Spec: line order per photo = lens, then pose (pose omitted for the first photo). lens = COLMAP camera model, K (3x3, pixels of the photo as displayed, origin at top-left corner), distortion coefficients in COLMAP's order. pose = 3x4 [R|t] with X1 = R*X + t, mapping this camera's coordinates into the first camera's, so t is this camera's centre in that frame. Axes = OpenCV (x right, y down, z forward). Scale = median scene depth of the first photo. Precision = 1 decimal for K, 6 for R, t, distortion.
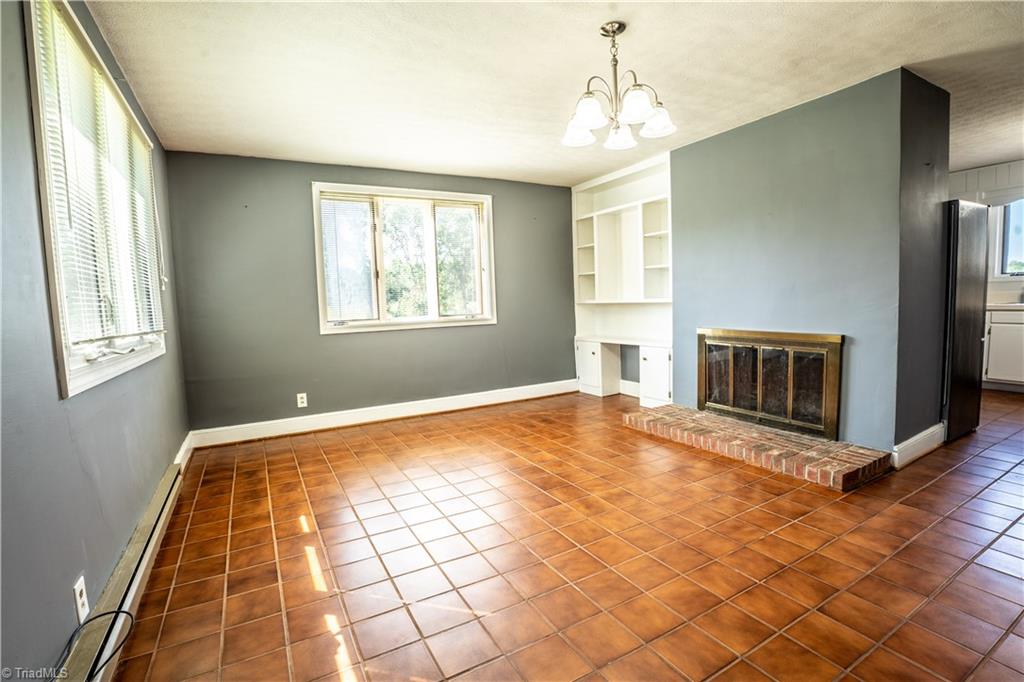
lens RADIAL K [[469.4, 0, 513.9], [0, 469.4, 339.0], [0, 0, 1]] dist [-0.048571, 0.006910]
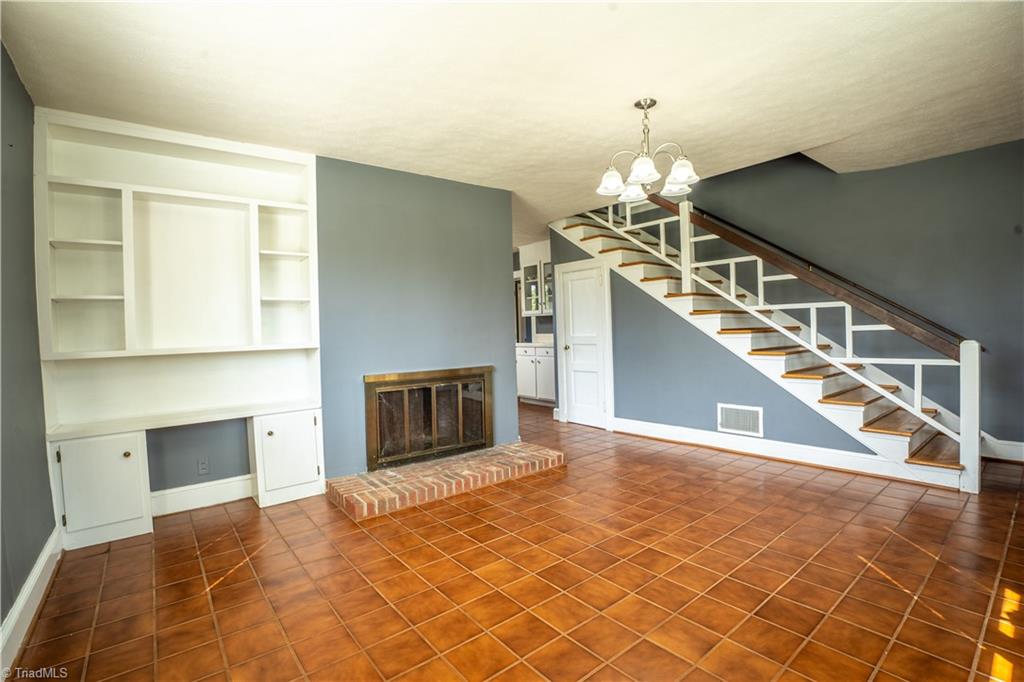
lens RADIAL K [[469.4, 0, 502.7], [0, 469.4, 337.2], [0, 0, 1]] dist [-0.048571, 0.006910]
pose [[-0.140470, 0.030295, 0.989621, -0.526120], [0.122108, 0.992431, -0.013049, -0.055676], [-0.982526, 0.119008, -0.143106, 0.931073]]
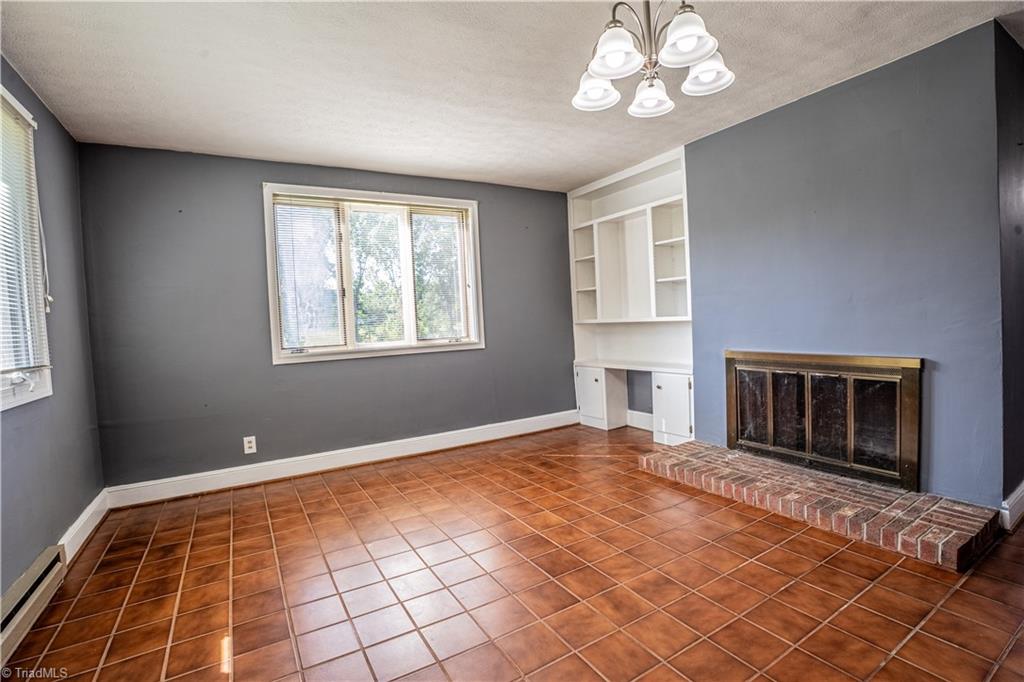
lens RADIAL K [[469.4, 0, 510.8], [0, 469.4, 339.1], [0, 0, 1]] dist [-0.048571, 0.006910]
pose [[0.999682, -0.013962, 0.020977, -0.008999], [0.014863, 0.998946, -0.043424, -0.014837], [-0.020349, 0.043722, 0.998836, 0.185222]]
